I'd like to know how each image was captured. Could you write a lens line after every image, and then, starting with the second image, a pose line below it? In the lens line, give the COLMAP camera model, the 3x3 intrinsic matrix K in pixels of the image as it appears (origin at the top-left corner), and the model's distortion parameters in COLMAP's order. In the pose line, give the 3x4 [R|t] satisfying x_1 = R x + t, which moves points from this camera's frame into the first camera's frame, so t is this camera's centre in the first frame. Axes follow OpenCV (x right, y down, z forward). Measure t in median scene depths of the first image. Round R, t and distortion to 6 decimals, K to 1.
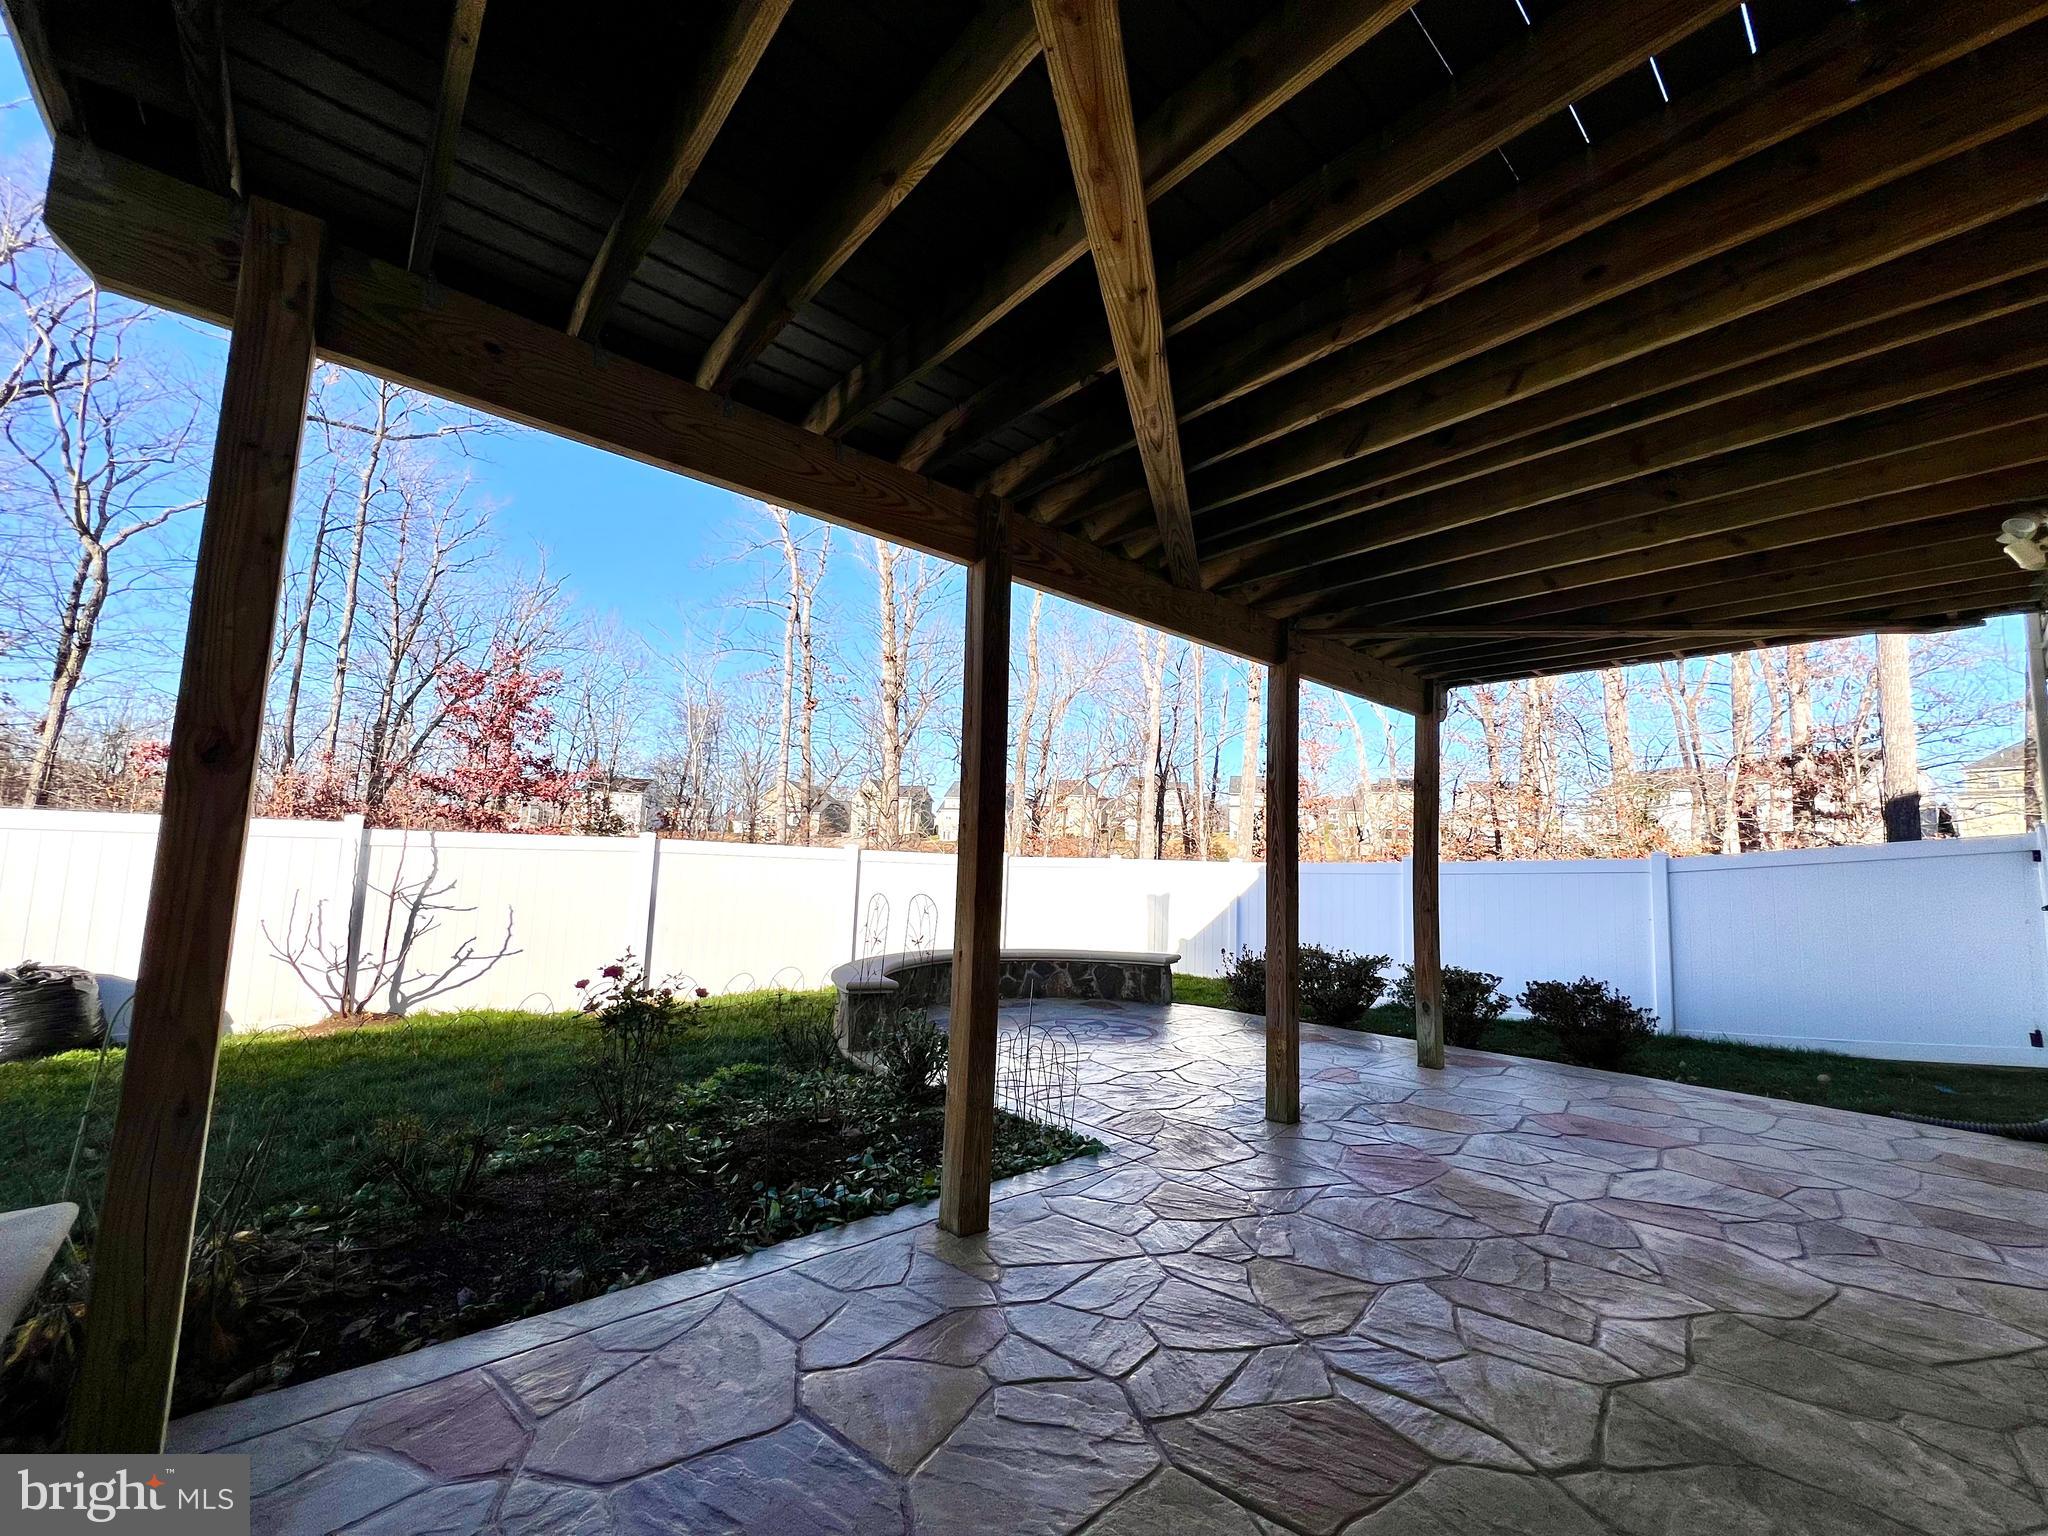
lens RADIAL K [[816.7, 0, 1020.3], [0, 816.7, 770.7], [0, 0, 1]] dist [-0.001617, 0.000262]
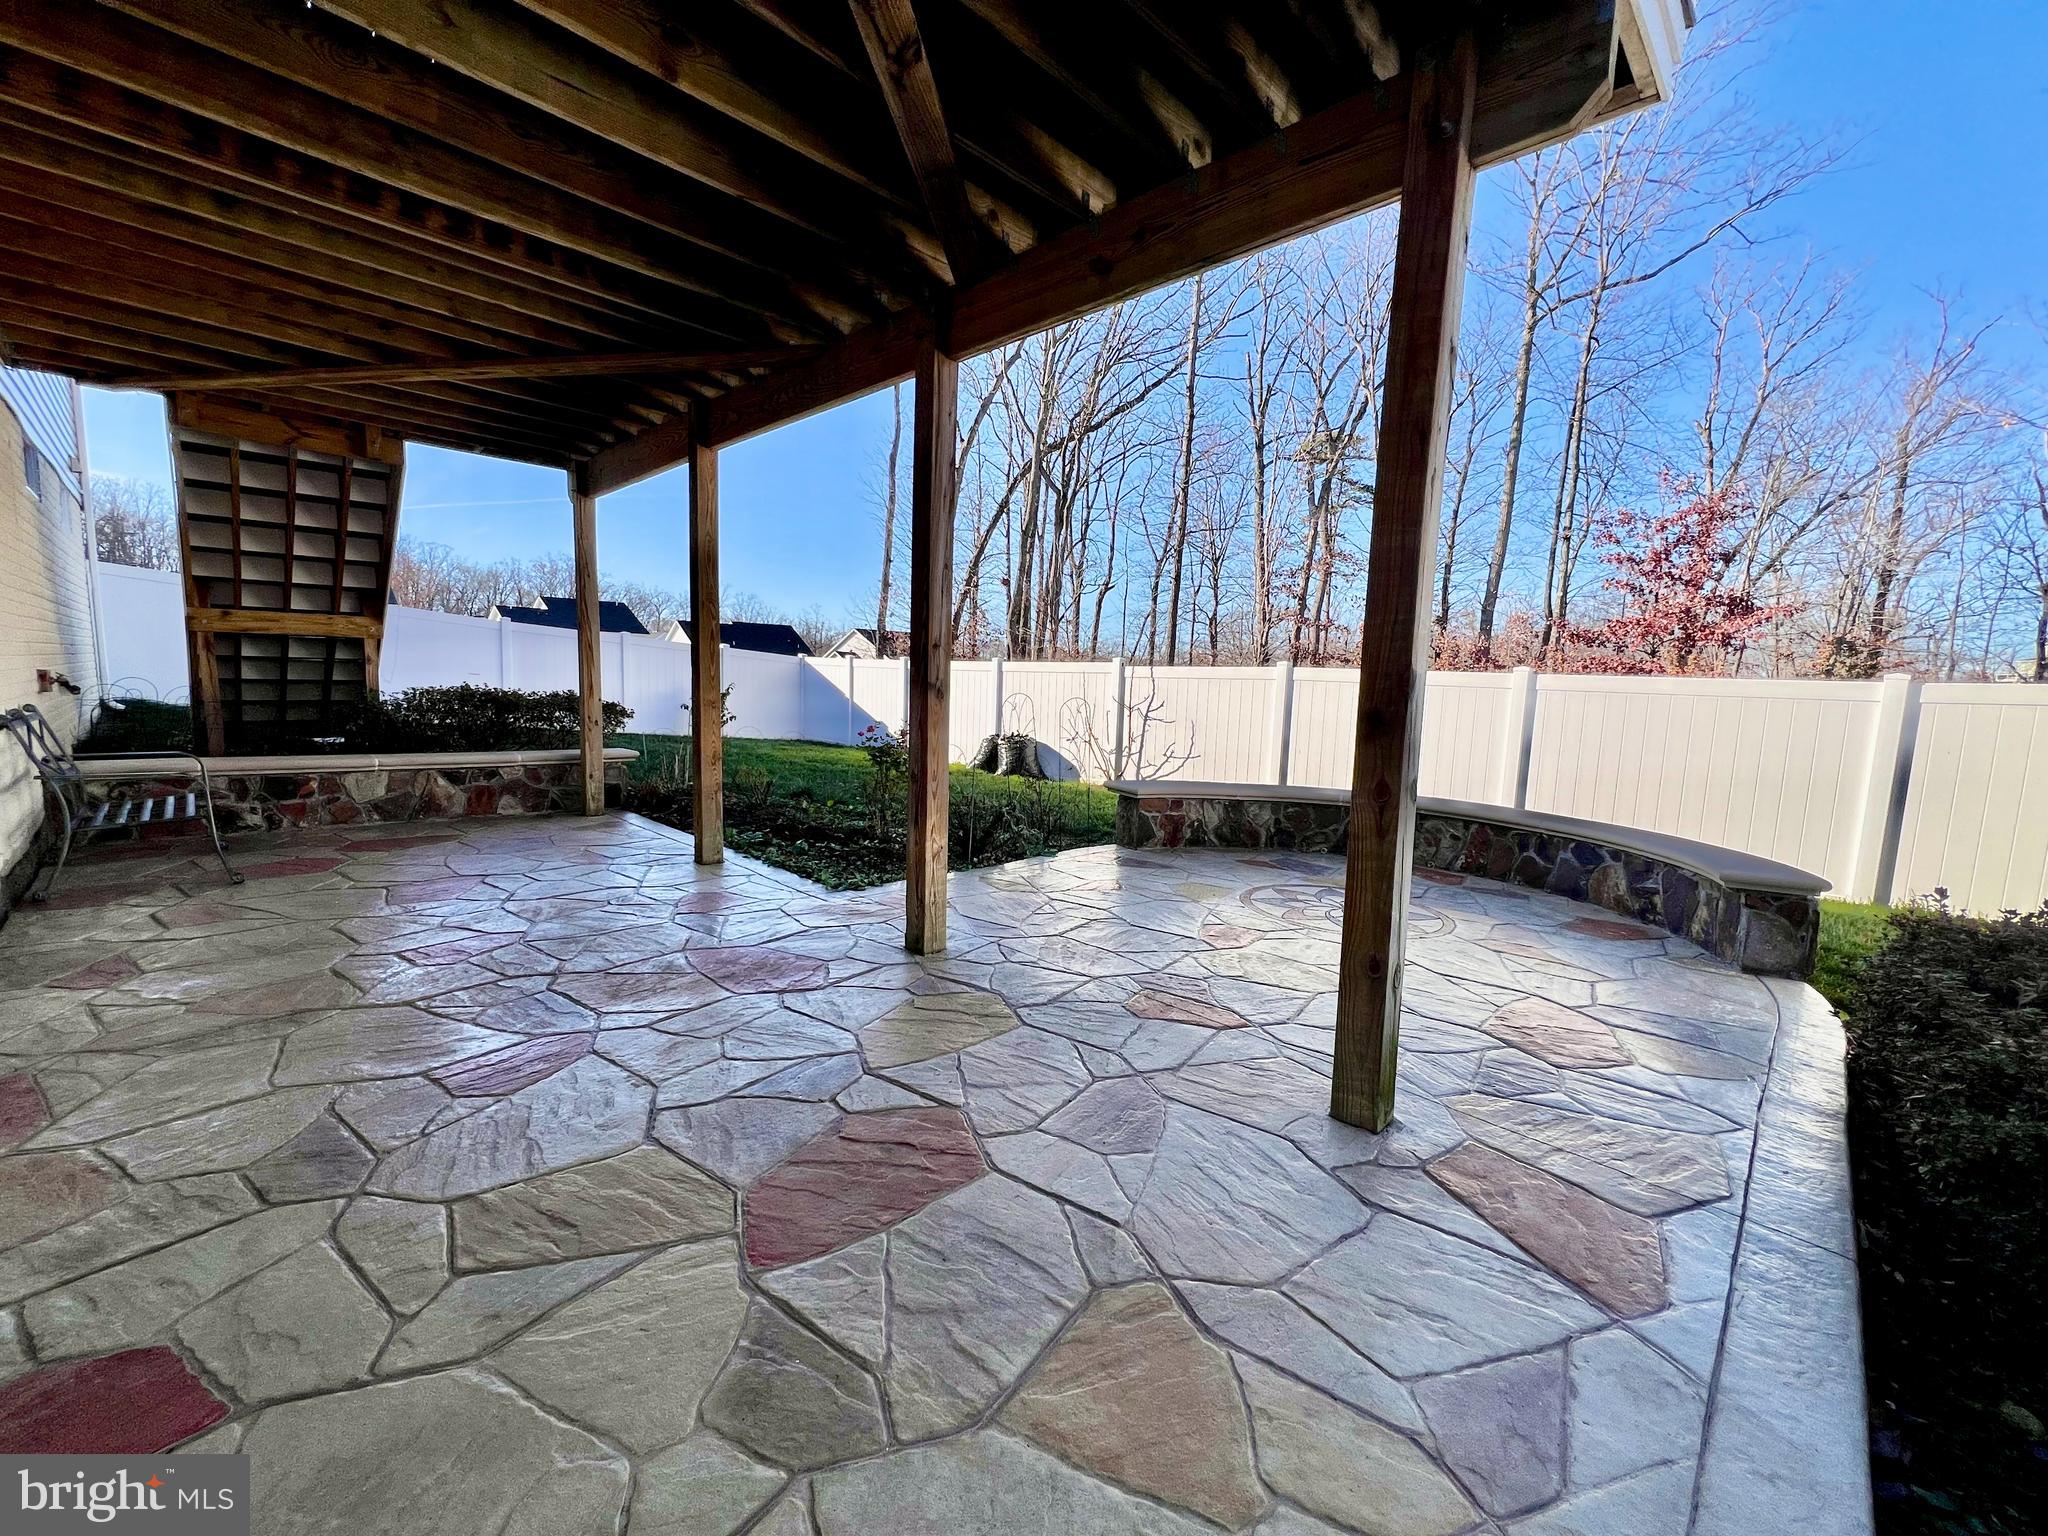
lens RADIAL K [[816.7, 0, 1020.3], [0, 816.7, 770.7], [0, 0, 1]] dist [-0.001617, 0.000262]
pose [[0.074030, 0.079877, -0.994052, 0.730894], [0.078848, 0.993198, 0.085680, 0.118998], [0.994134, -0.084721, 0.067228, 0.679048]]
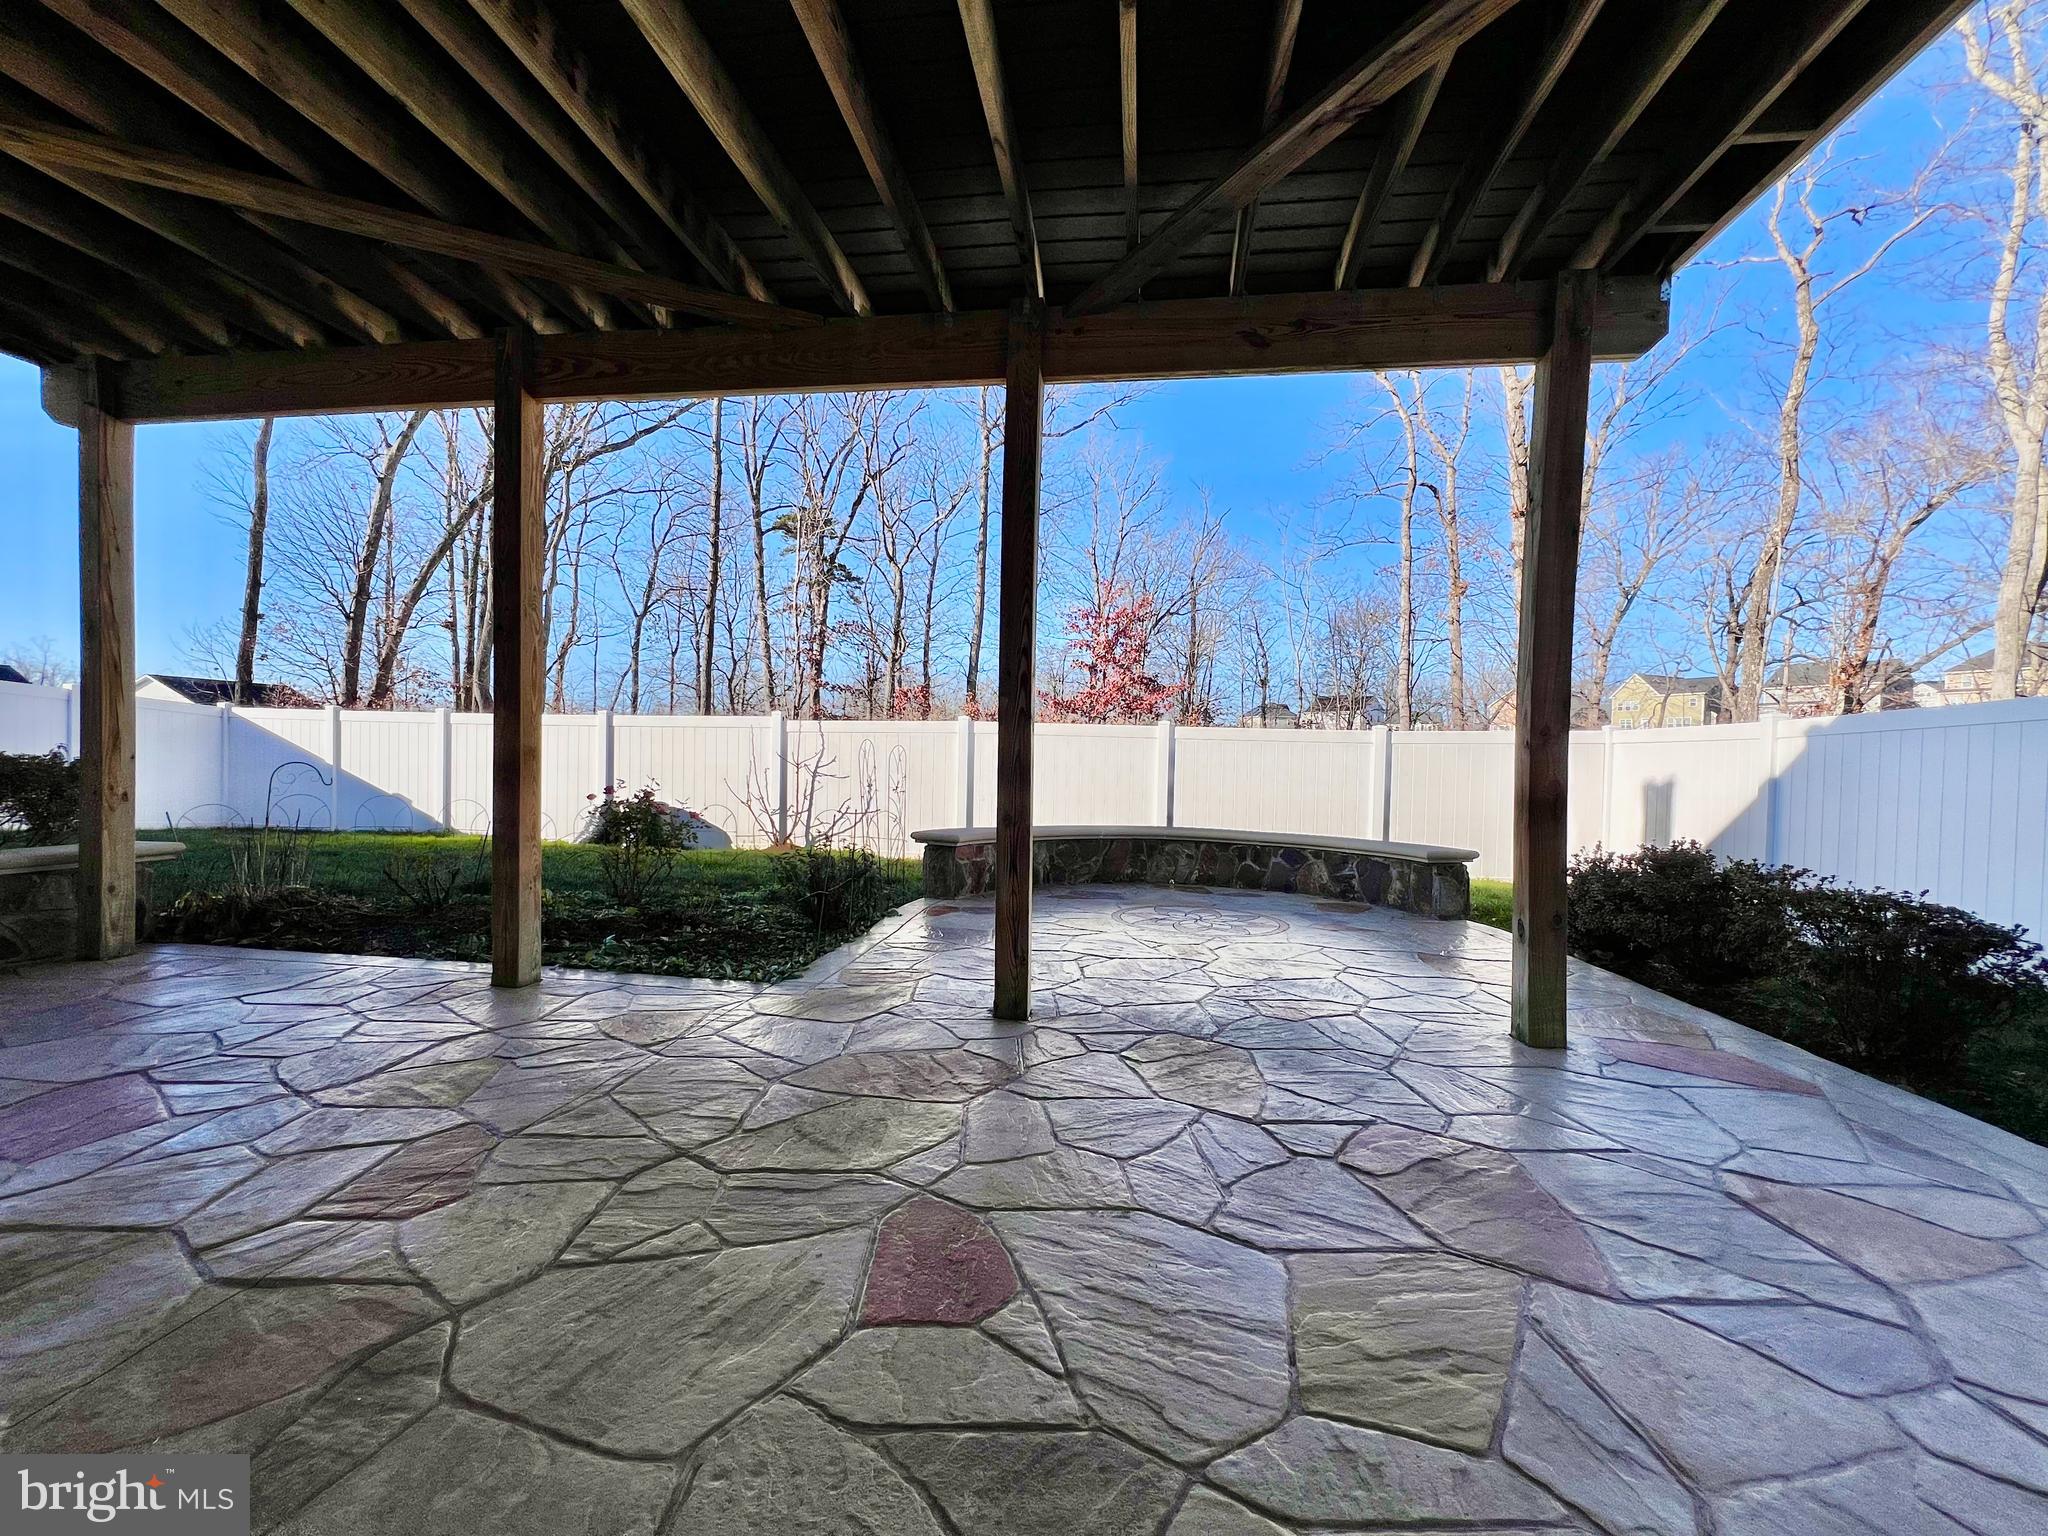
lens RADIAL K [[816.7, 0, 1020.3], [0, 816.7, 770.7], [0, 0, 1]] dist [-0.001617, 0.000262]
pose [[0.655219, -0.010152, -0.755371, 0.566576], [0.085509, 0.994480, 0.060806, 0.107069], [0.750584, -0.104432, 0.652470, 0.353894]]
